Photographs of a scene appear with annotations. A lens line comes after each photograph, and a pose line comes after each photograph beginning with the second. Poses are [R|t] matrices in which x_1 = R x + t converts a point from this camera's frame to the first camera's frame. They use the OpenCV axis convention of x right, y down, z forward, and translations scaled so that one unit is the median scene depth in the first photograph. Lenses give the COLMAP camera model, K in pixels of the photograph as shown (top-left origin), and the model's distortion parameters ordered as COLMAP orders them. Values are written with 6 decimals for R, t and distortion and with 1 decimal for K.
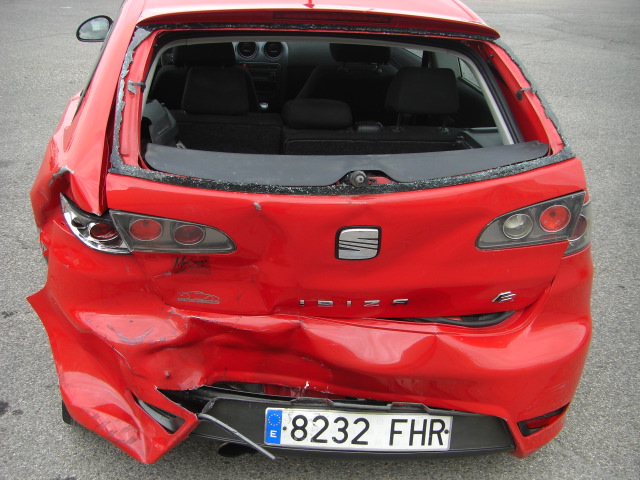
lens RADIAL K [[696.0, 0, 320.0], [0, 696.0, 240.0], [0, 0, 1]] dist [-0.126341, 0.066280]
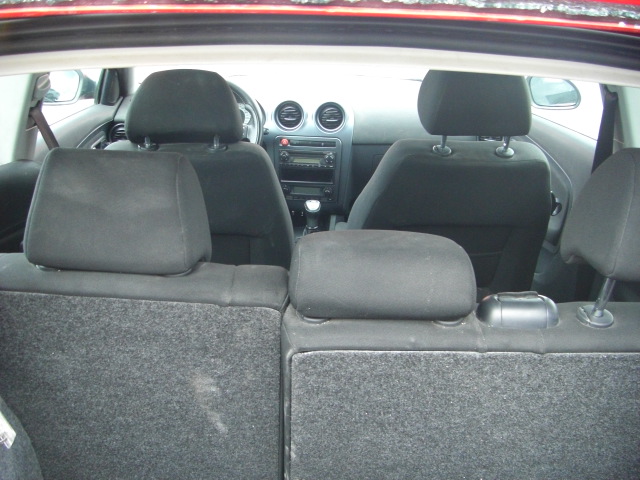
lens RADIAL K [[696.0, 0, 320.0], [0, 696.0, 240.0], [0, 0, 1]] dist [-0.126341, 0.066280]
pose [[0.992022, 0.013633, -0.125323, 0.011307], [-0.026822, 0.994198, -0.104166, -0.171989], [0.123176, 0.106696, 0.986633, 0.676003]]
